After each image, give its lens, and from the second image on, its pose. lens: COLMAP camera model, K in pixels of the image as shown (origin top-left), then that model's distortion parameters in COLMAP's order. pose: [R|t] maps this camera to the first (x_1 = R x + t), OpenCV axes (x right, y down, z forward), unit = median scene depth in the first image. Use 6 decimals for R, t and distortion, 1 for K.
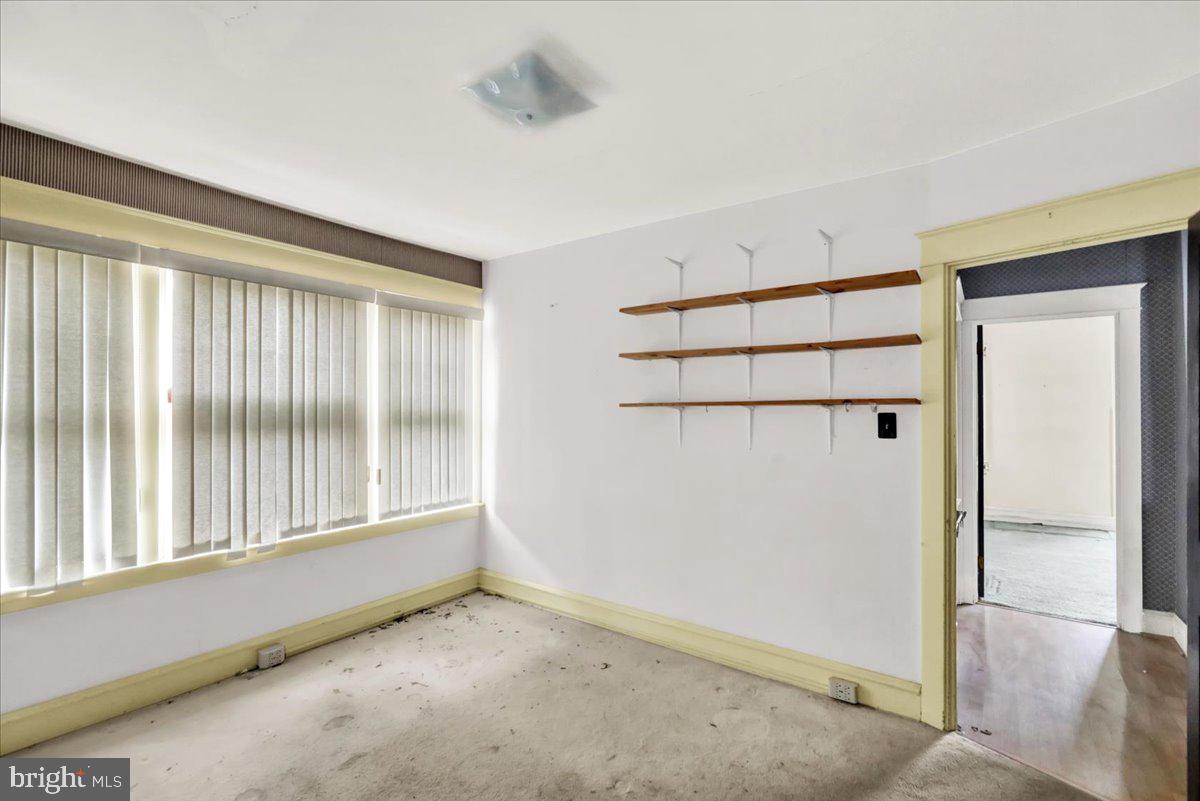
lens RADIAL K [[561.8, 0, 600.0], [0, 561.8, 400.5], [0, 0, 1]] dist [-0.000558, 0.000205]
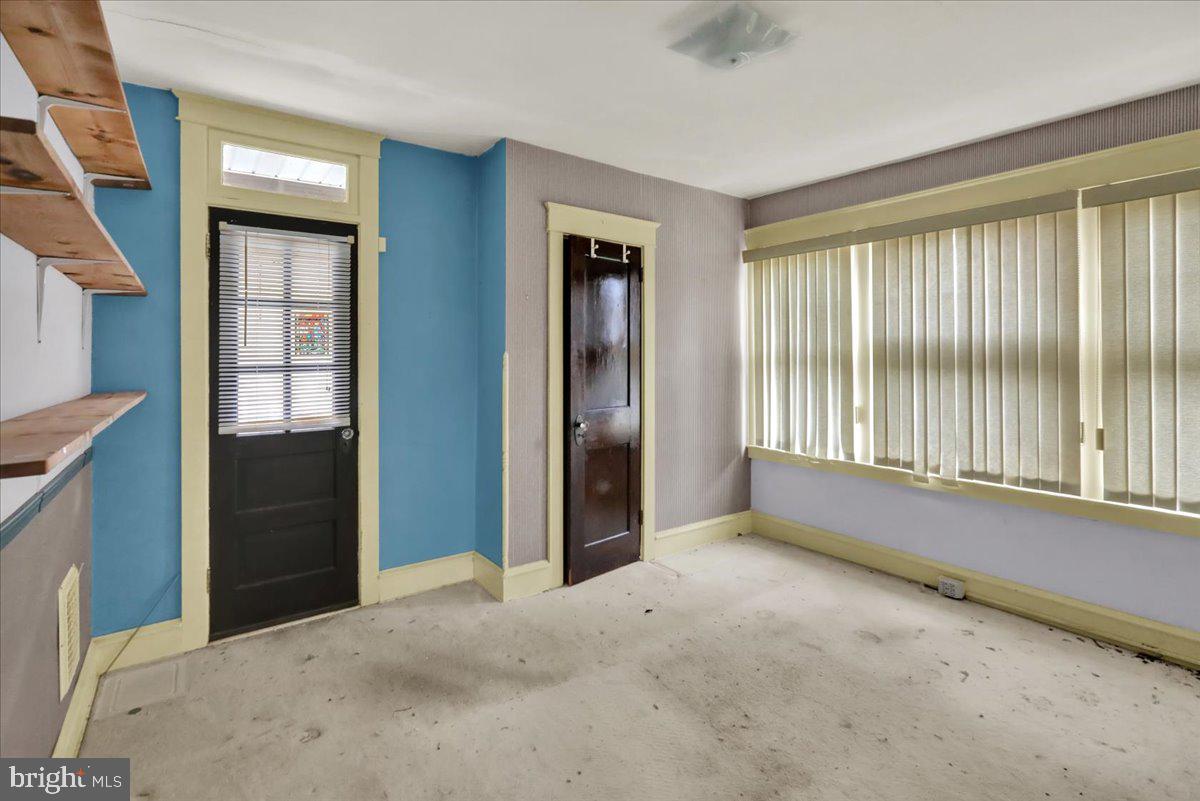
lens RADIAL K [[552.6, 0, 603.0], [0, 552.6, 379.7], [0, 0, 1]] dist [-0.000522, 0.000779]
pose [[-0.306421, 0.031274, -0.951382, 0.582368], [0.005784, 0.999503, 0.030993, 0.036875], [0.951879, 0.003994, -0.306449, 0.710971]]
